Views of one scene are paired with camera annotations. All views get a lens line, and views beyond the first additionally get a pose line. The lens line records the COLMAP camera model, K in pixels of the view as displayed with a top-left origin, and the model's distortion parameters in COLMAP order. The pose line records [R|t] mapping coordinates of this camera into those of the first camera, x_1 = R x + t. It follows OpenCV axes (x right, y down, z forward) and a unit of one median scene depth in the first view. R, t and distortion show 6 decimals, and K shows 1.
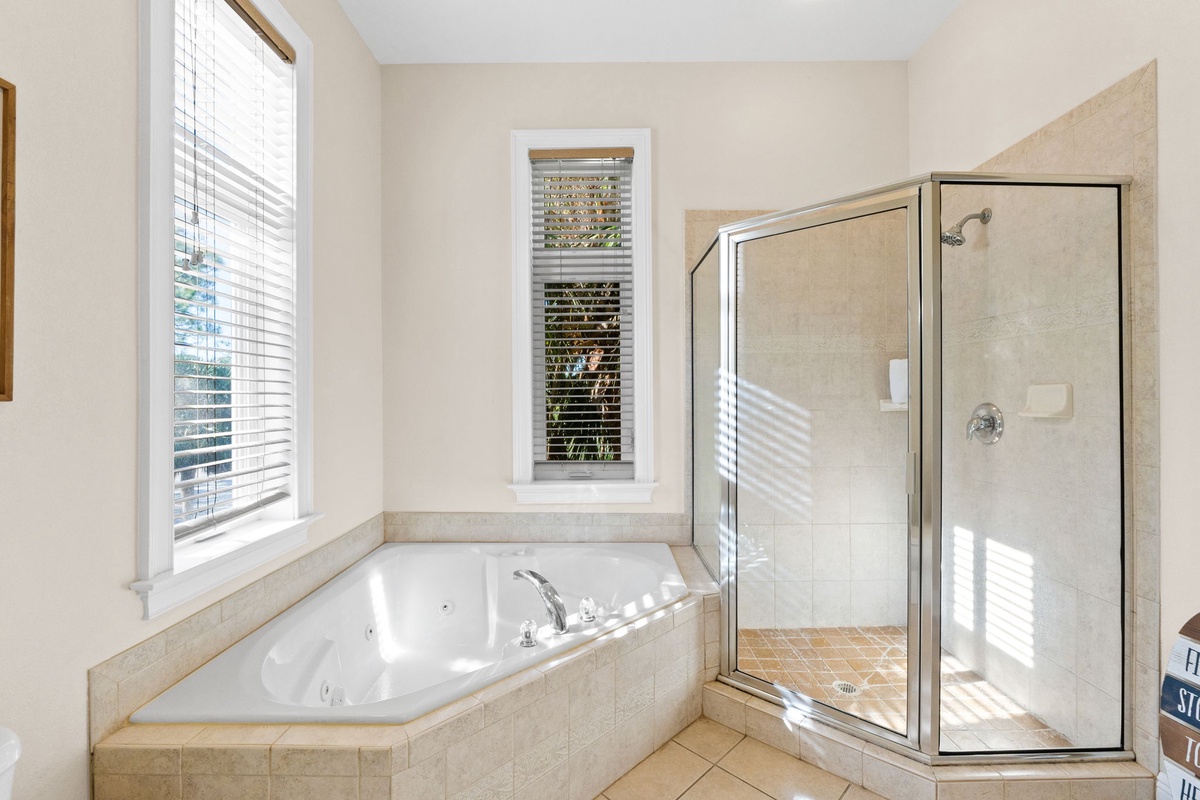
lens RADIAL K [[511.3, 0, 600.1], [0, 511.3, 400.8], [0, 0, 1]] dist [-0.007913, -0.000127]
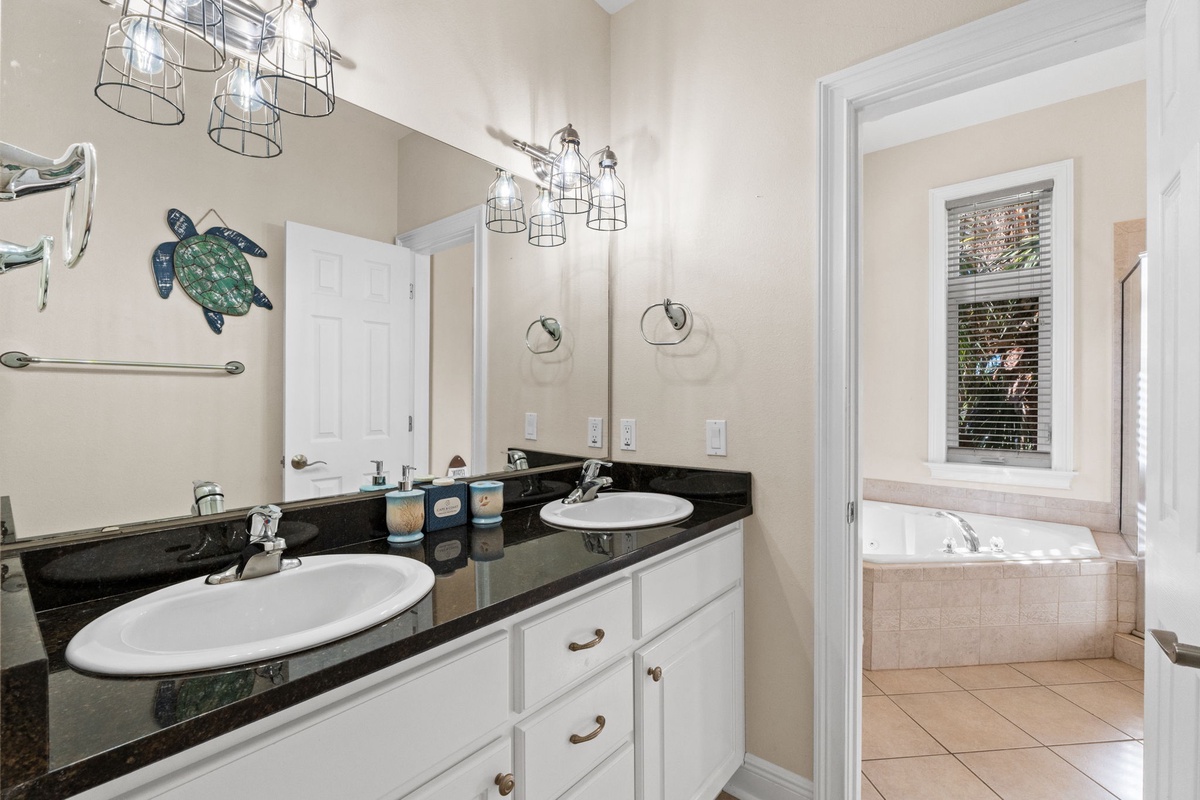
lens RADIAL K [[511.3, 0, 604.9], [0, 511.3, 397.9], [0, 0, 1]] dist [-0.007913, -0.000127]
pose [[0.769359, 0.010298, -0.638733, 0.022865], [-0.010153, 0.999941, 0.003892, 0.002542], [0.638736, 0.003491, 0.769418, -0.512233]]
